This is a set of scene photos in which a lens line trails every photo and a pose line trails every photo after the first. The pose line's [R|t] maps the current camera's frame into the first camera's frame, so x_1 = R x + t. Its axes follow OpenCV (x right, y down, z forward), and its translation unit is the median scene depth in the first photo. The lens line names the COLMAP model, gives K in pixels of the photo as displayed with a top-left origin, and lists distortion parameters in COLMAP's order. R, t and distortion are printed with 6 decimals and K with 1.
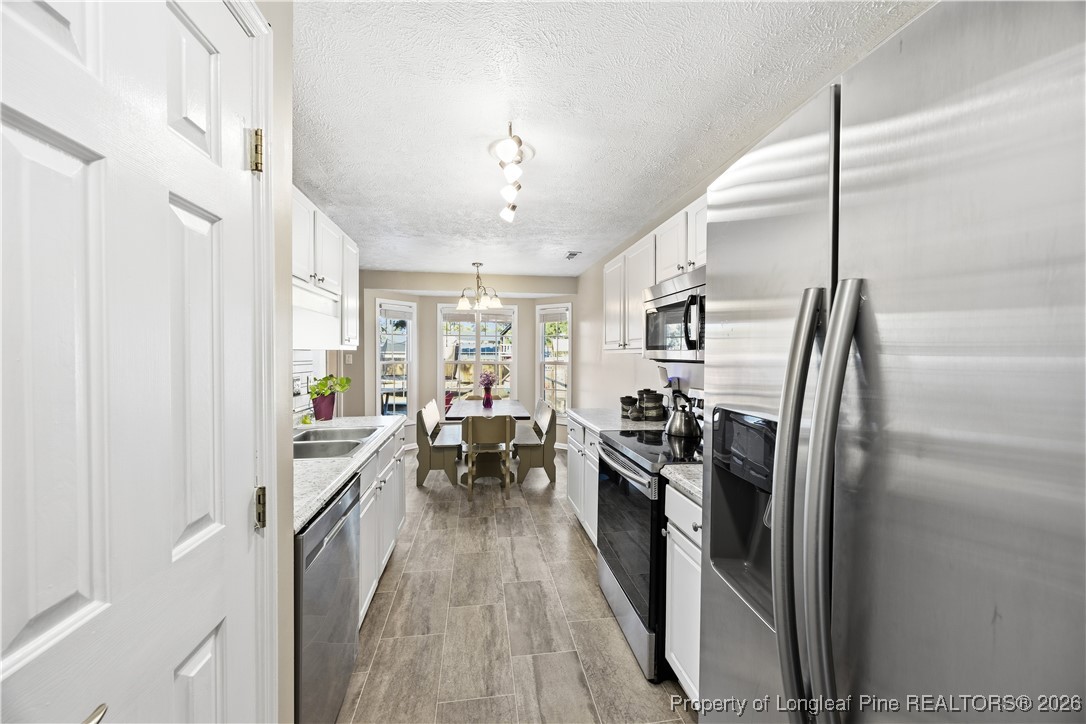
lens RADIAL K [[410.3, 0, 540.7], [0, 410.3, 359.1], [0, 0, 1]] dist [-0.001166, -0.000019]
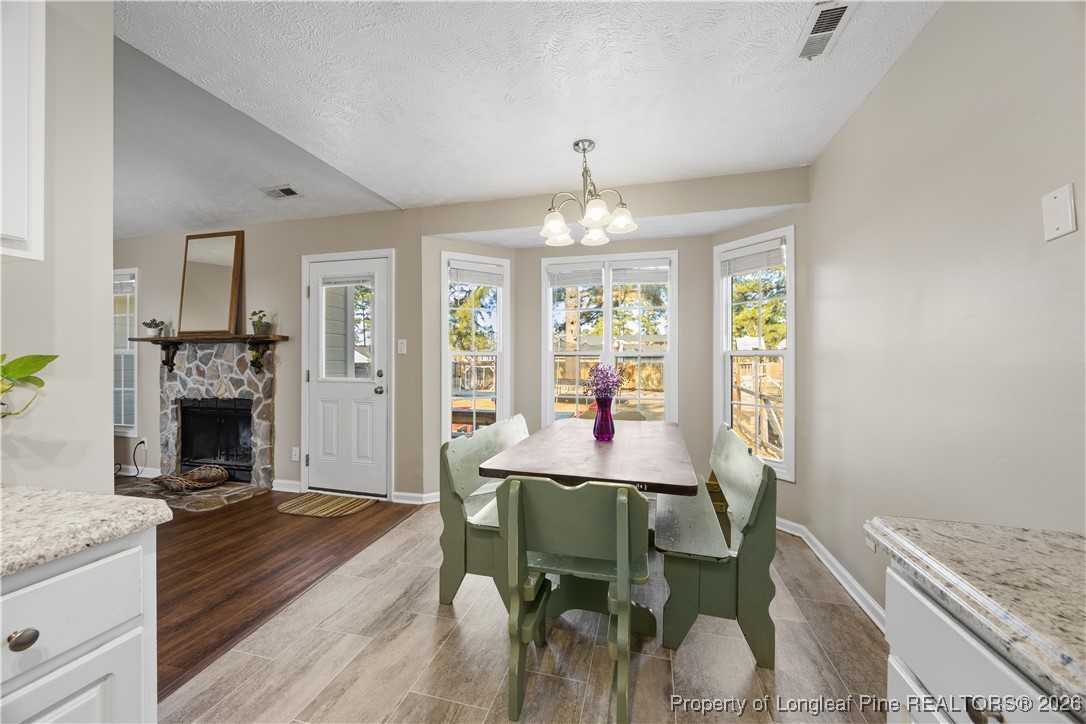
lens RADIAL K [[410.3, 0, 540.7], [0, 410.3, 359.1], [0, 0, 1]] dist [-0.001166, -0.000019]
pose [[0.913616, -0.007823, -0.406502, -0.002580], [0.001647, 0.999878, -0.015539, 0.035982], [0.406574, 0.013528, 0.913518, 0.603845]]
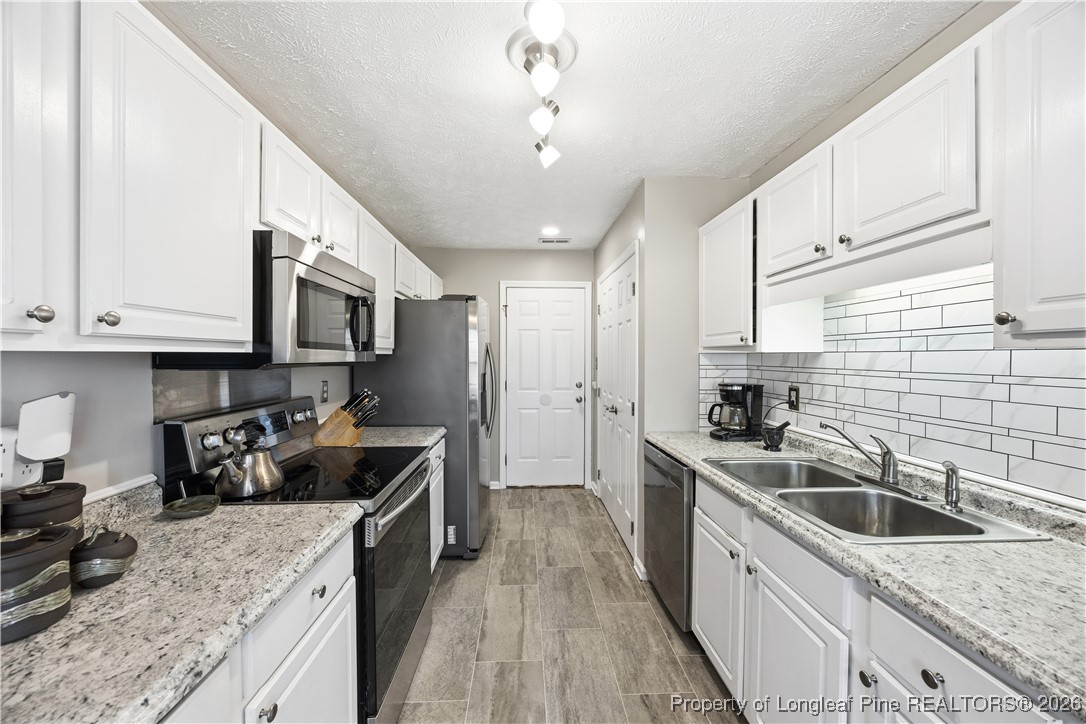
lens RADIAL K [[422.5, 0, 542.5], [0, 422.5, 357.5], [0, 0, 1]] dist [-0.000353, -0.000020]
pose [[-0.994257, -0.011474, 0.106402, -0.074247], [-0.009373, 0.999751, 0.020229, -0.013371], [-0.106608, 0.019116, -0.994117, 0.864970]]
